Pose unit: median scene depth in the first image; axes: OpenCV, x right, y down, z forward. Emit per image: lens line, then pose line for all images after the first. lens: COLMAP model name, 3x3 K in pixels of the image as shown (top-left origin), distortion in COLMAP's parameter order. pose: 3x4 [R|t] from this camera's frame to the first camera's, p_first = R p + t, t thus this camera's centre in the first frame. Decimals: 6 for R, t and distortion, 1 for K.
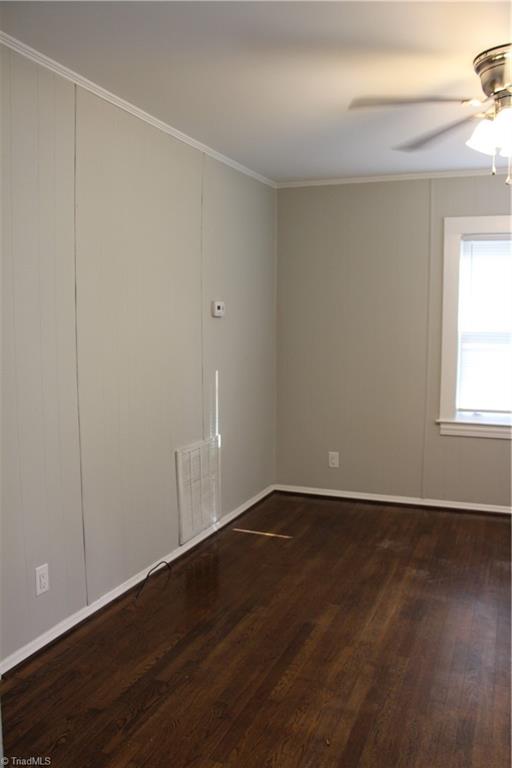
lens RADIAL K [[638.6, 0, 263.3], [0, 638.6, 389.6], [0, 0, 1]] dist [-0.181348, 0.158747]
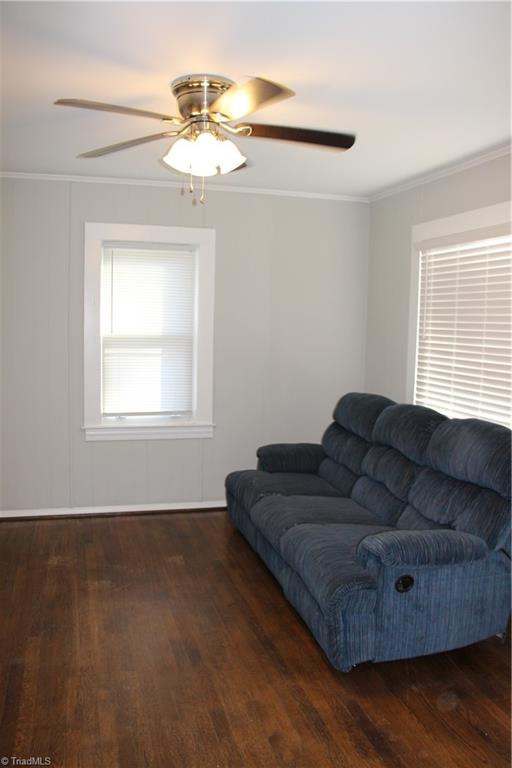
lens RADIAL K [[638.6, 0, 264.6], [0, 638.6, 382.1], [0, 0, 1]] dist [-0.181348, 0.158747]
pose [[0.783291, -0.045204, 0.620010, -0.158300], [0.052258, 0.998611, 0.006787, -0.019372], [-0.619455, 0.027084, 0.784565, 0.066533]]
